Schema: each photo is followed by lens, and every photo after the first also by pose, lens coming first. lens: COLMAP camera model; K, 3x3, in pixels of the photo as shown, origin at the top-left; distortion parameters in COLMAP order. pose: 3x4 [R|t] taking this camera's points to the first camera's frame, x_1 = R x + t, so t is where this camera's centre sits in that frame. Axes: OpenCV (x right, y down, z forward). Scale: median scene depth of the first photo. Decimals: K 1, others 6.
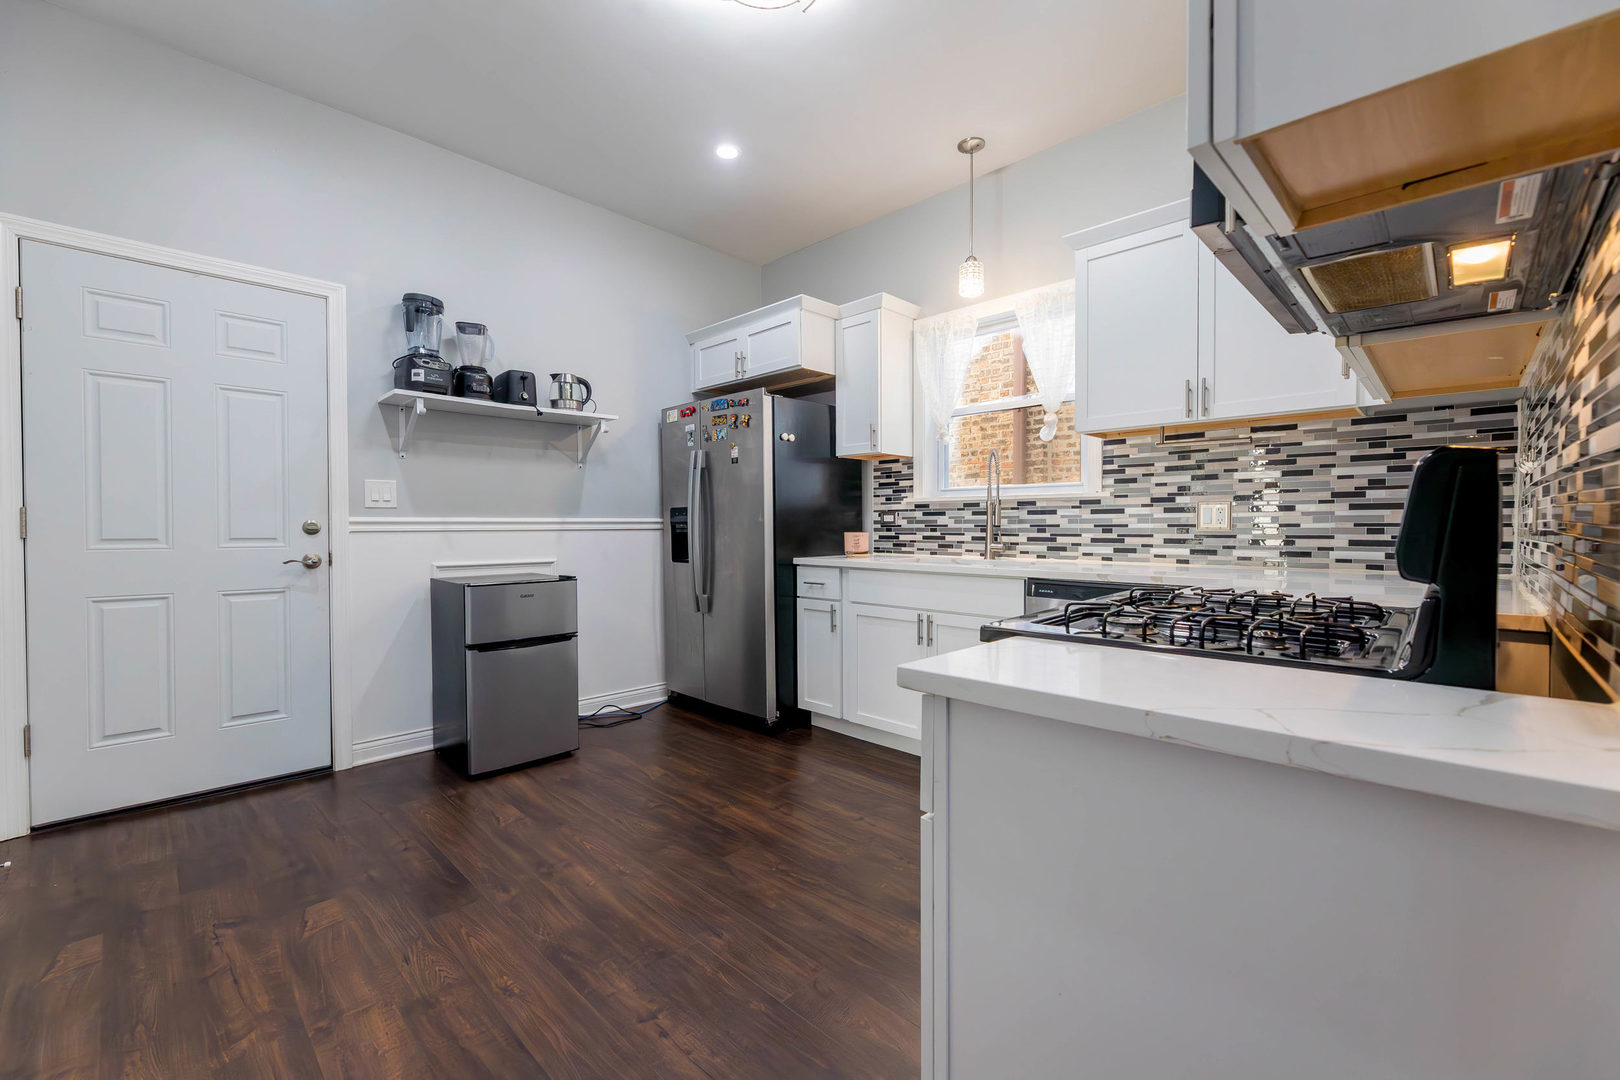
lens RADIAL K [[678.0, 0, 810.0], [0, 678.0, 540.0], [0, 0, 1]] dist [-0.000281, -0.000066]
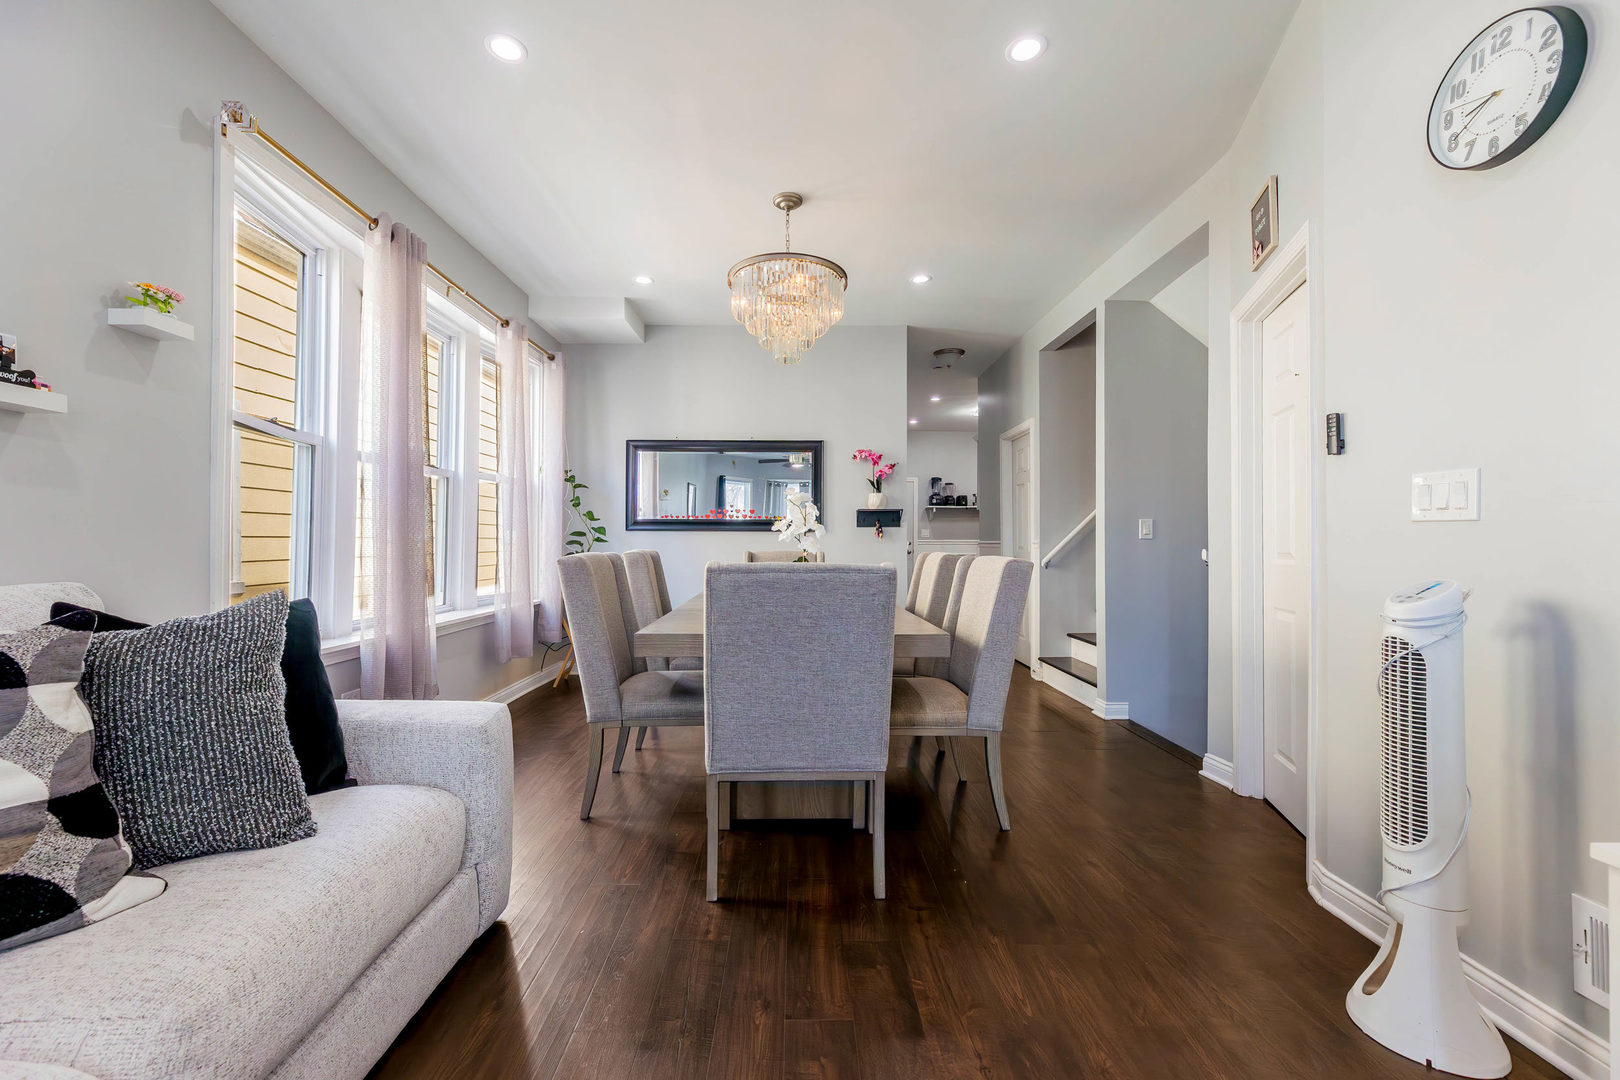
lens RADIAL K [[678.0, 0, 810.0], [0, 678.0, 540.0], [0, 0, 1]] dist [-0.000281, -0.000066]
pose [[0.710086, -0.002797, -0.704110, 1.477607], [-0.024310, 0.999299, -0.028486, 0.082412], [0.703696, 0.037344, 0.709520, -1.996111]]
